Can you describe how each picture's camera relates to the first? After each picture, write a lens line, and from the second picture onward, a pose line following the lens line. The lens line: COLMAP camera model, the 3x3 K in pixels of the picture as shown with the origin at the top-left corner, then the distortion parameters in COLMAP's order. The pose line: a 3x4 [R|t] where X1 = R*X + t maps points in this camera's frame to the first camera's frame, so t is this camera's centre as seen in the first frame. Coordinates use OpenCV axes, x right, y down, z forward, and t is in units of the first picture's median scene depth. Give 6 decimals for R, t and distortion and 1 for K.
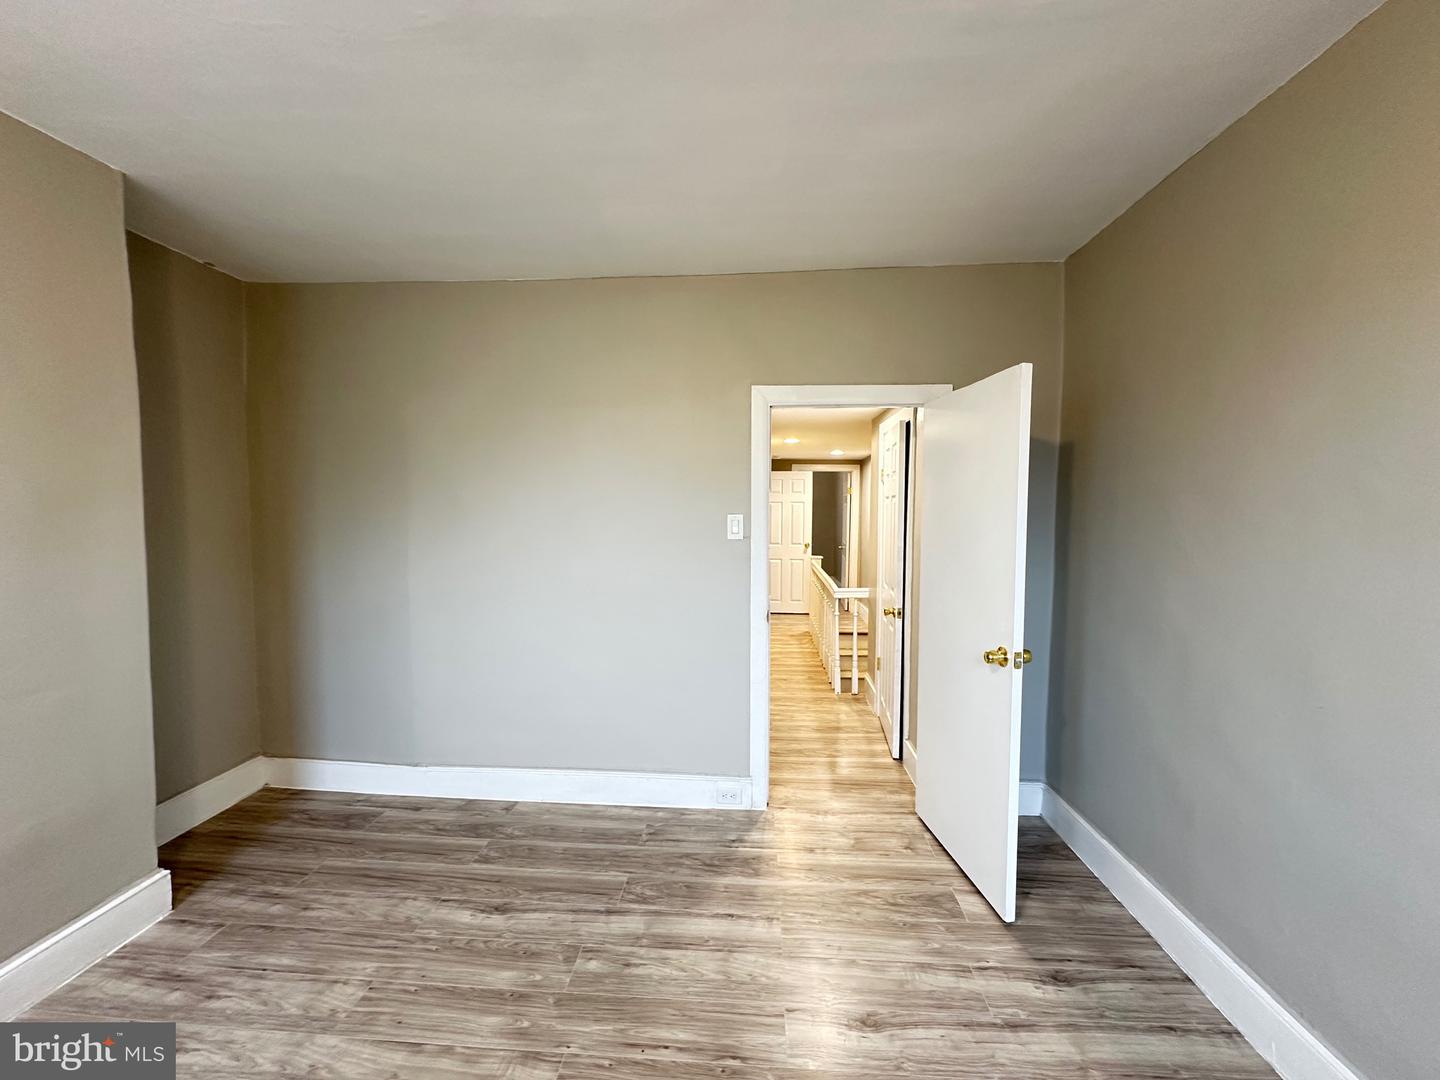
lens RADIAL K [[573.2, 0, 718.3], [0, 573.2, 531.9], [0, 0, 1]] dist [0.001077, 0.000168]
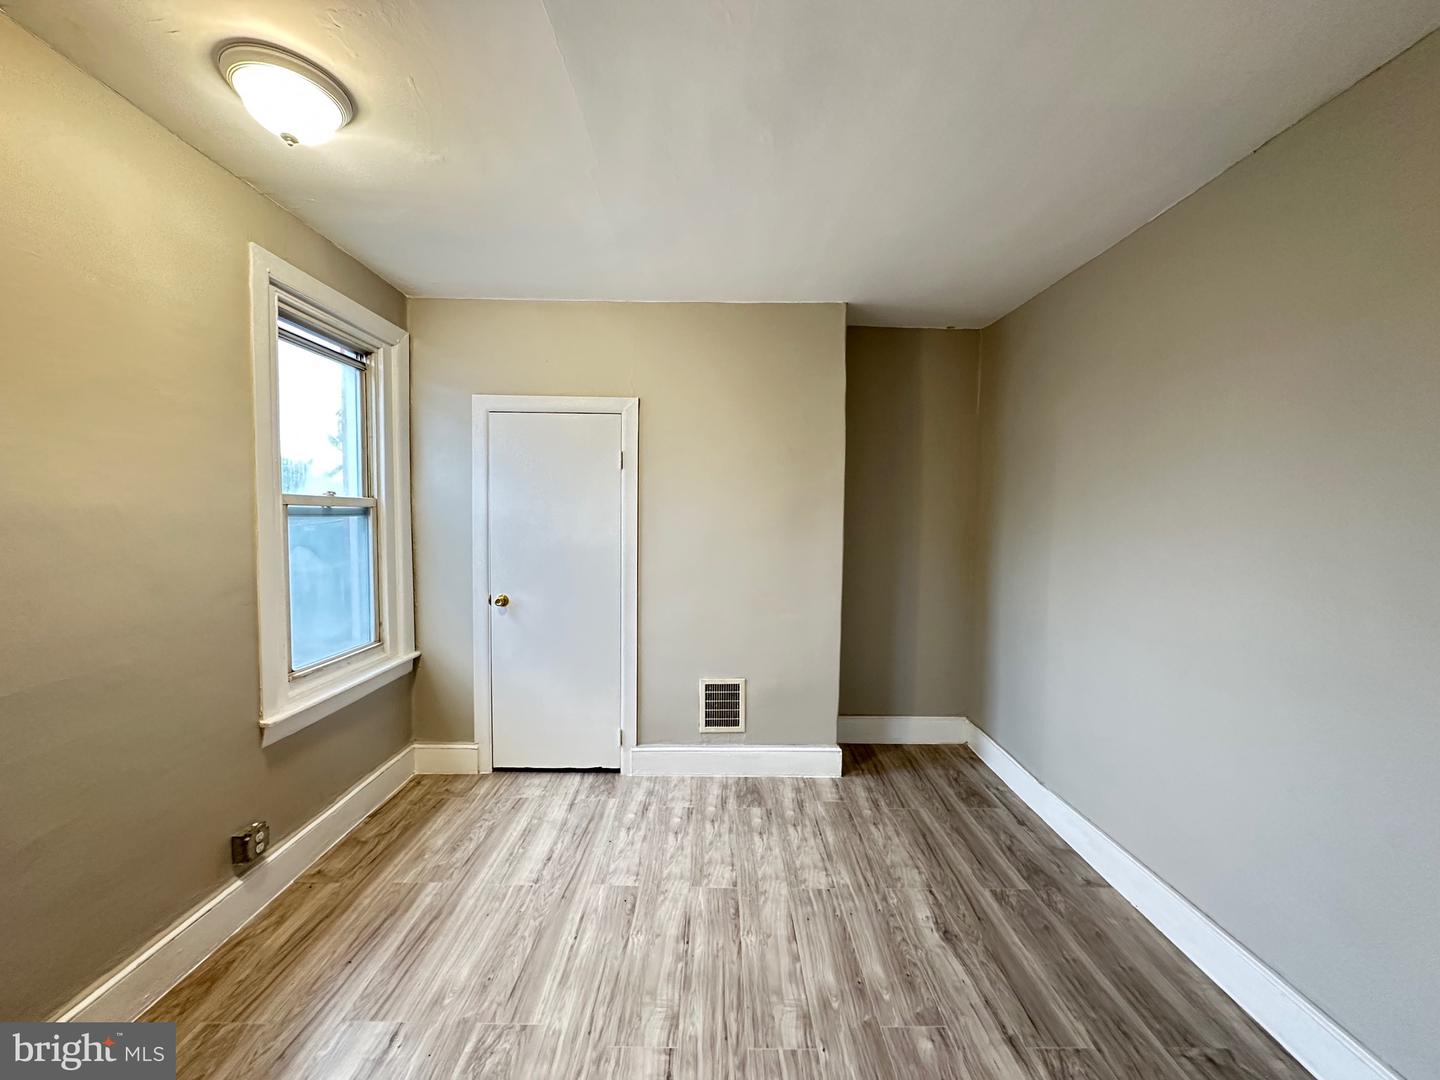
lens RADIAL K [[573.2, 0, 729.1], [0, 573.2, 547.4], [0, 0, 1]] dist [0.001077, 0.000168]
pose [[0.090475, 0.058643, -0.994171, 0.500318], [-0.048739, 0.997329, 0.054394, -0.020379], [0.994705, 0.043533, 0.093092, 0.523533]]
